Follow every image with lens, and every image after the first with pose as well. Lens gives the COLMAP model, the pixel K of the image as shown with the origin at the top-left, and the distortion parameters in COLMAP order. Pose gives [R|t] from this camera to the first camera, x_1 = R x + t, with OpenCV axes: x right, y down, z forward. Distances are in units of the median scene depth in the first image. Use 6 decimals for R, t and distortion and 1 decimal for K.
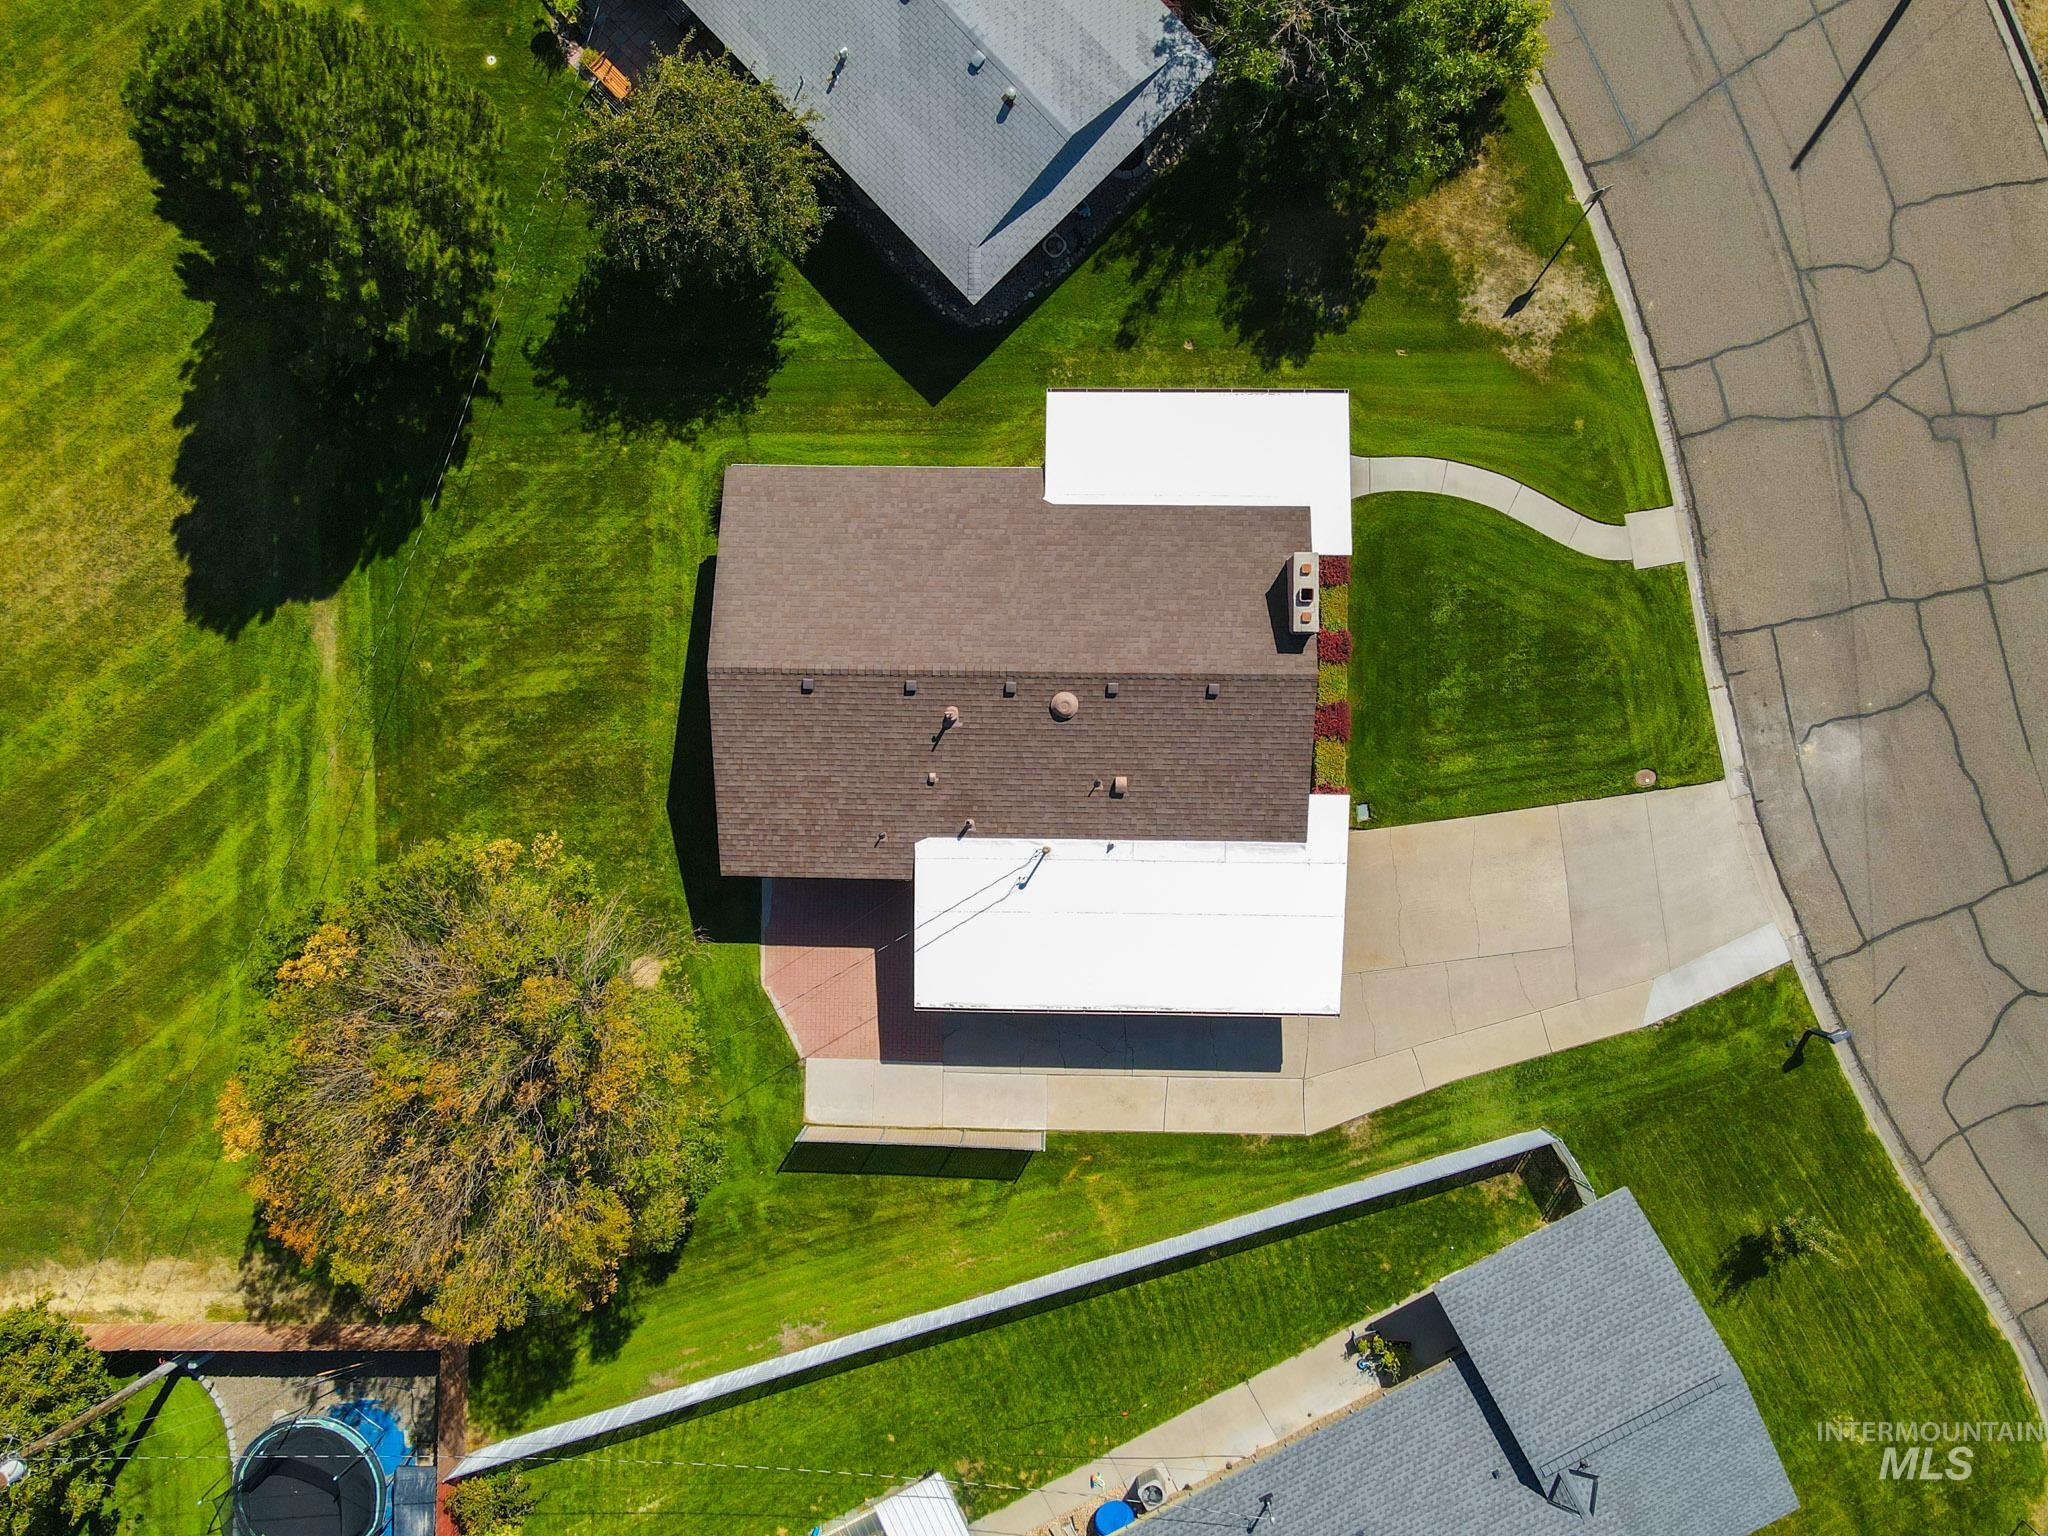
lens RADIAL K [[1498.7, 0, 1027.9], [0, 1498.7, 769.3], [0, 0, 1]] dist [0.004902, 0.026970]
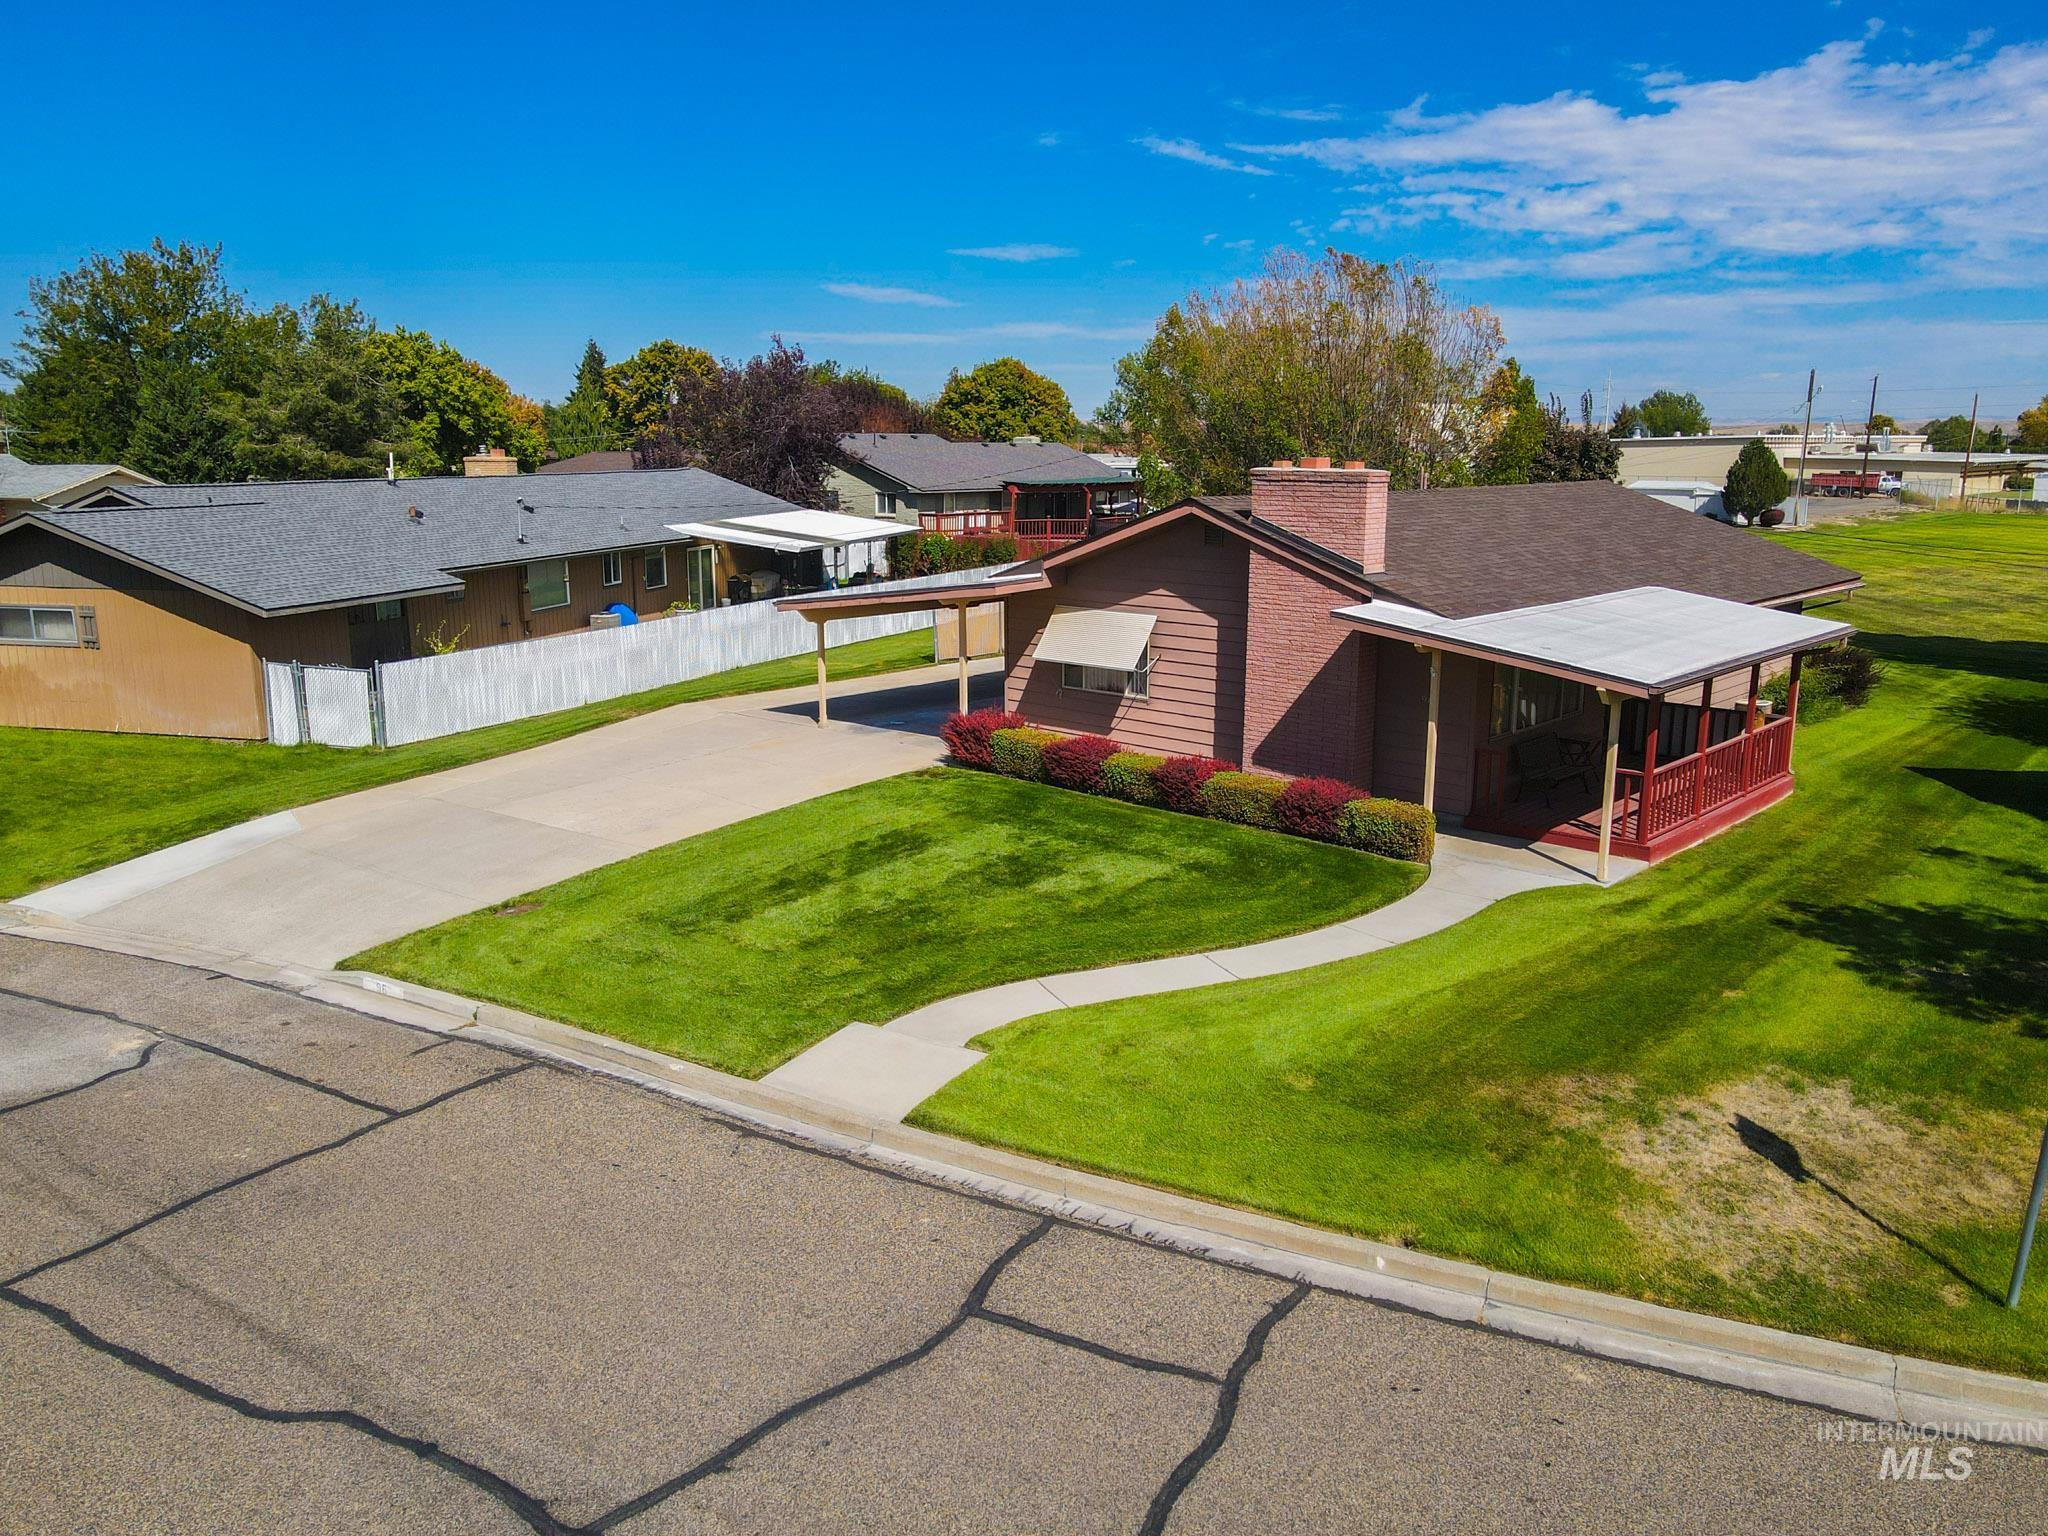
lens RADIAL K [[1498.7, 0, 1027.9], [0, 1498.7, 769.3], [0, 0, 1]] dist [0.004902, 0.026970]
pose [[-0.674380, 0.185922, -0.714594, 0.615384], [-0.738292, -0.154463, 0.656556, -0.382957], [0.011690, 0.970347, 0.241431, 0.857830]]
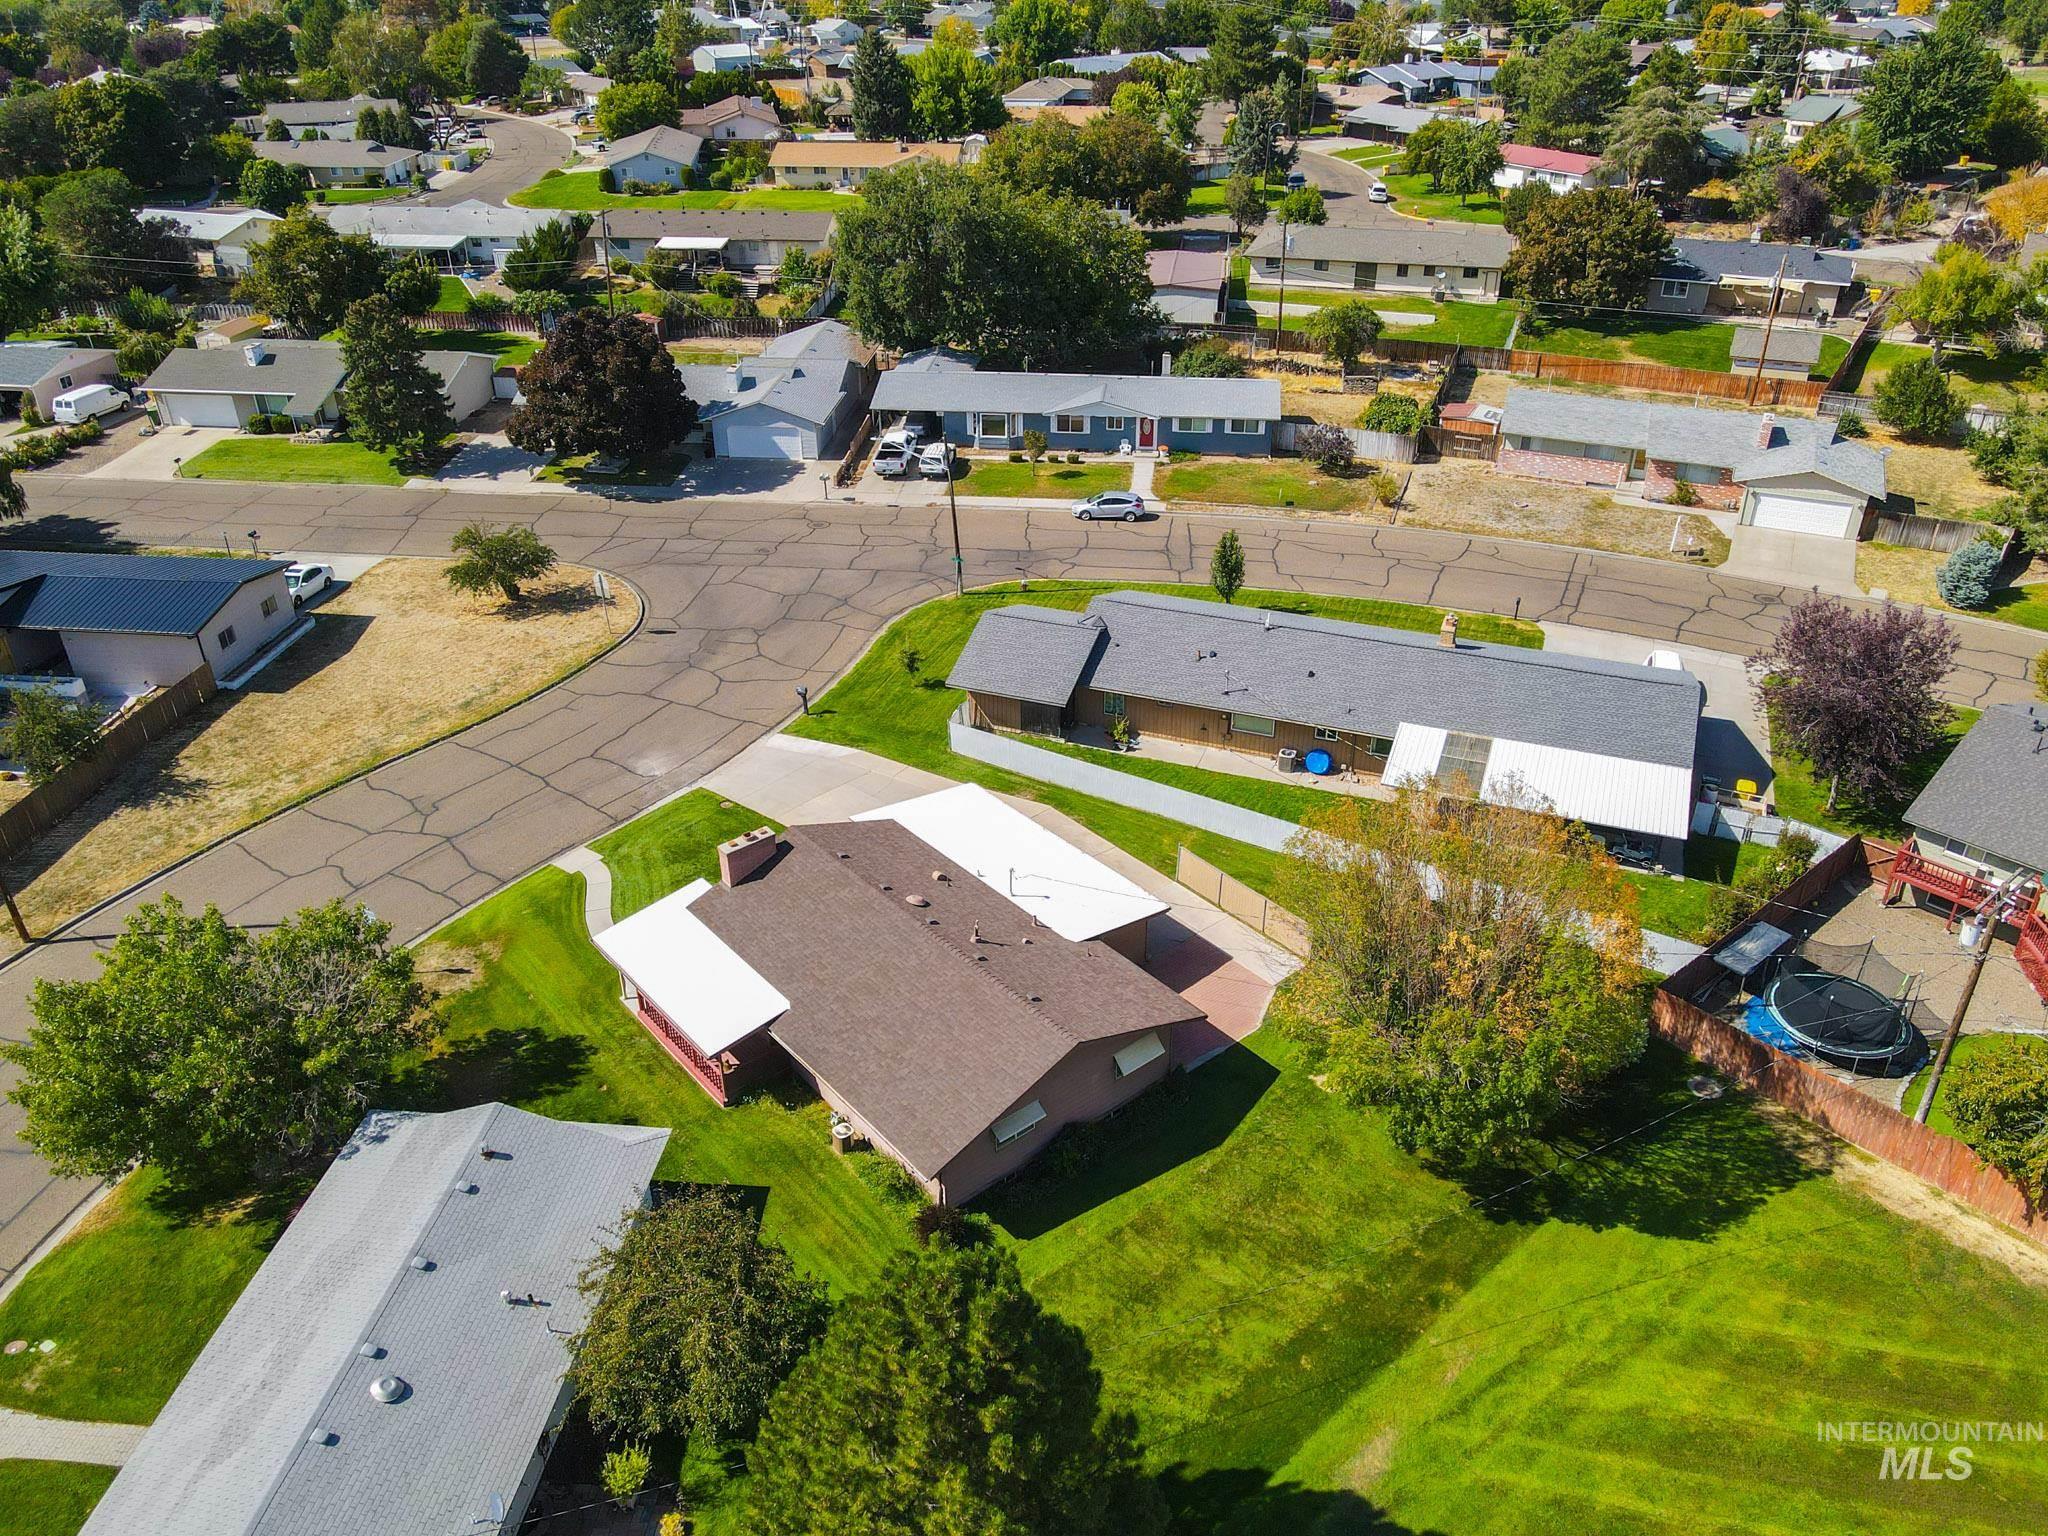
lens RADIAL K [[1498.7, 0, 1027.9], [0, 1498.7, 769.3], [0, 0, 1]] dist [0.004902, 0.026970]
pose [[-0.650174, -0.352351, 0.673143, -0.793929], [0.759057, -0.340000, 0.555187, -0.592562], [0.033248, 0.871923, 0.488514, 0.239061]]
